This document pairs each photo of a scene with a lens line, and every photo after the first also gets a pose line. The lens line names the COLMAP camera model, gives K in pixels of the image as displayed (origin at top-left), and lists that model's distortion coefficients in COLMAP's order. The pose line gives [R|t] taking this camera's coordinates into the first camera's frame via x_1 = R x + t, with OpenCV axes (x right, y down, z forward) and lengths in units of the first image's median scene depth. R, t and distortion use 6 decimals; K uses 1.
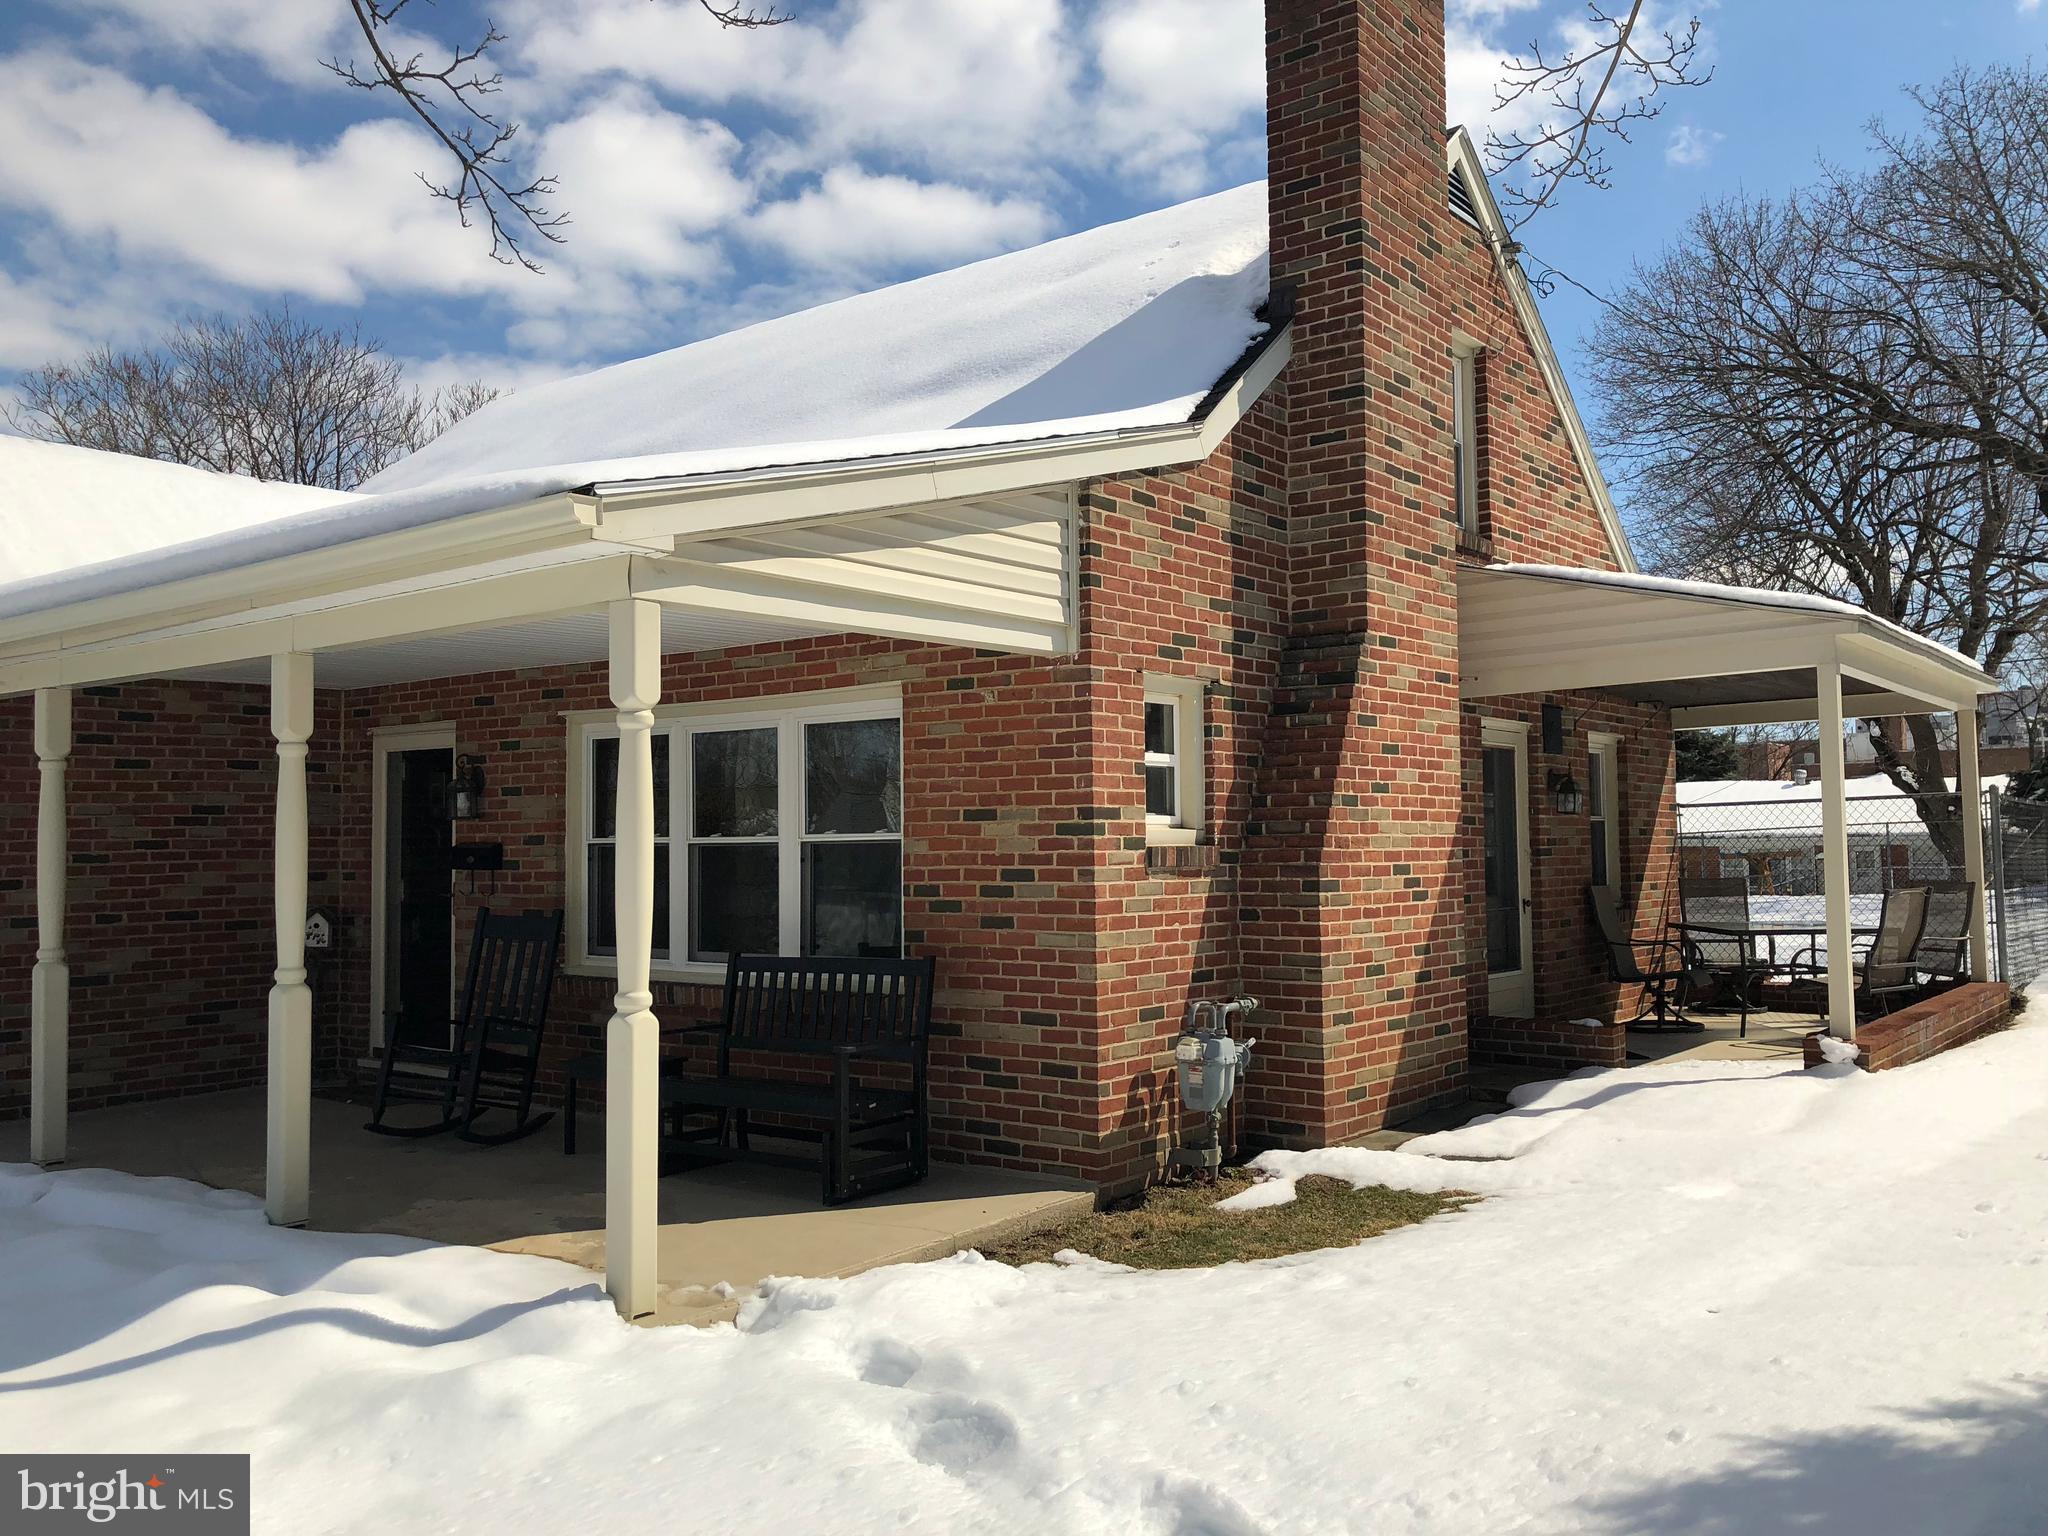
lens RADIAL K [[1665.9, 0, 1026.1], [0, 1665.9, 736.5], [0, 0, 1]] dist [0.139376, -0.324282]
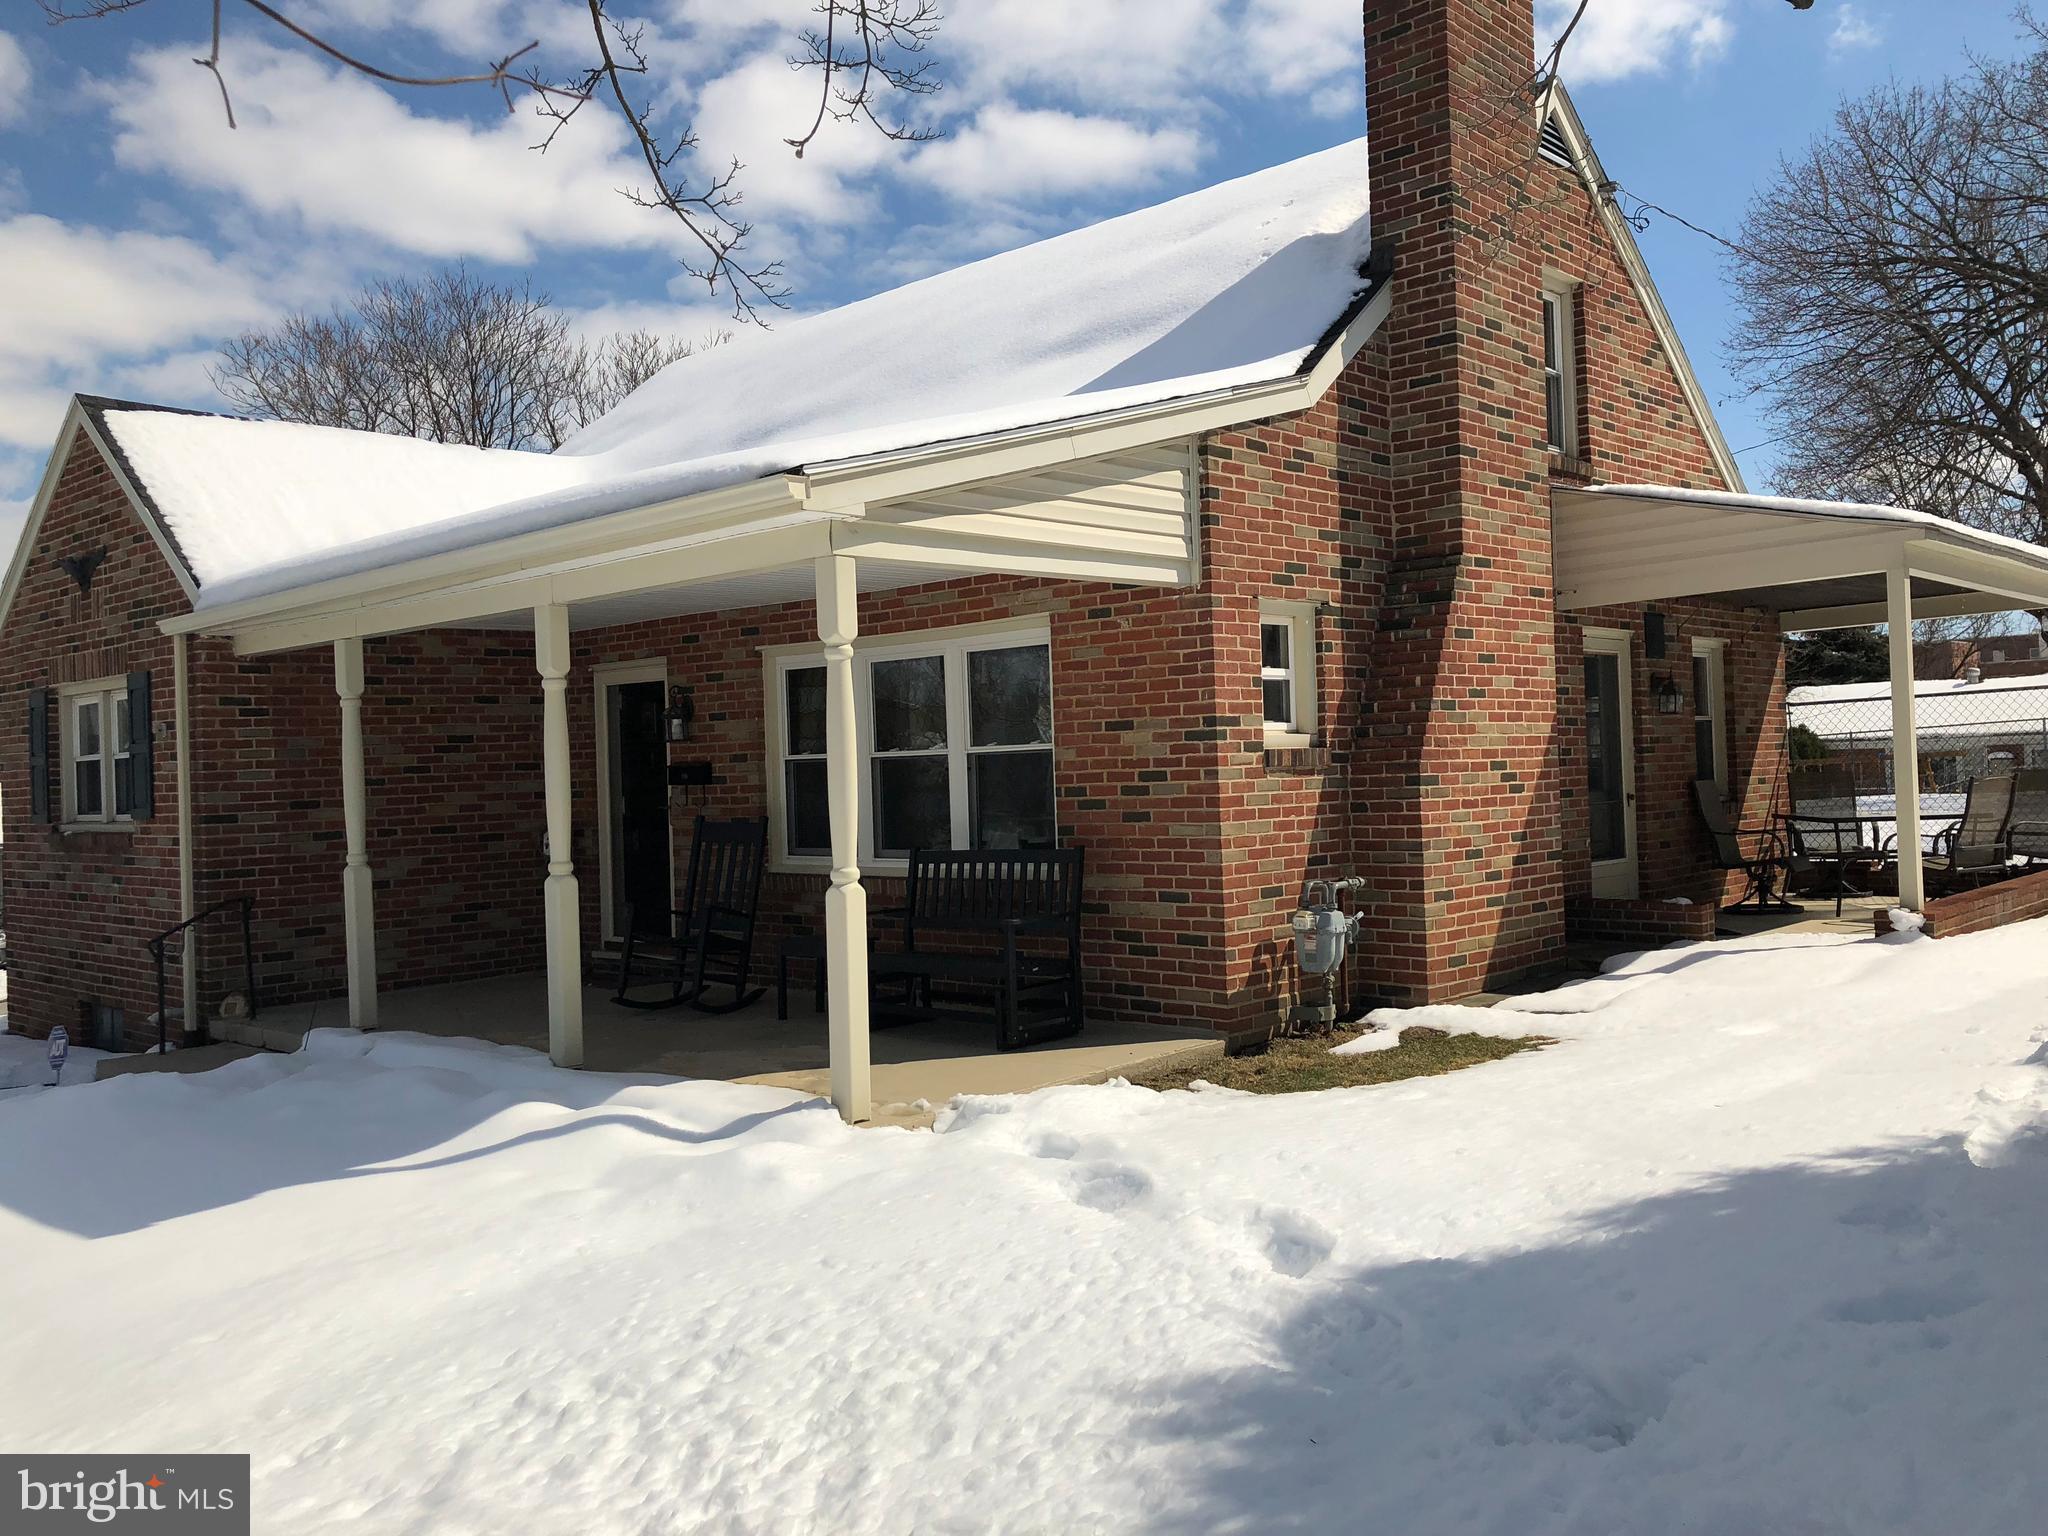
lens RADIAL K [[1665.9, 0, 1026.1], [0, 1665.9, 736.5], [0, 0, 1]] dist [0.139376, -0.324282]
pose [[0.995527, -0.023653, -0.091474, 0.012640], [0.027845, 0.998607, 0.044828, 0.000639], [0.090286, -0.047174, 0.994798, -0.152387]]
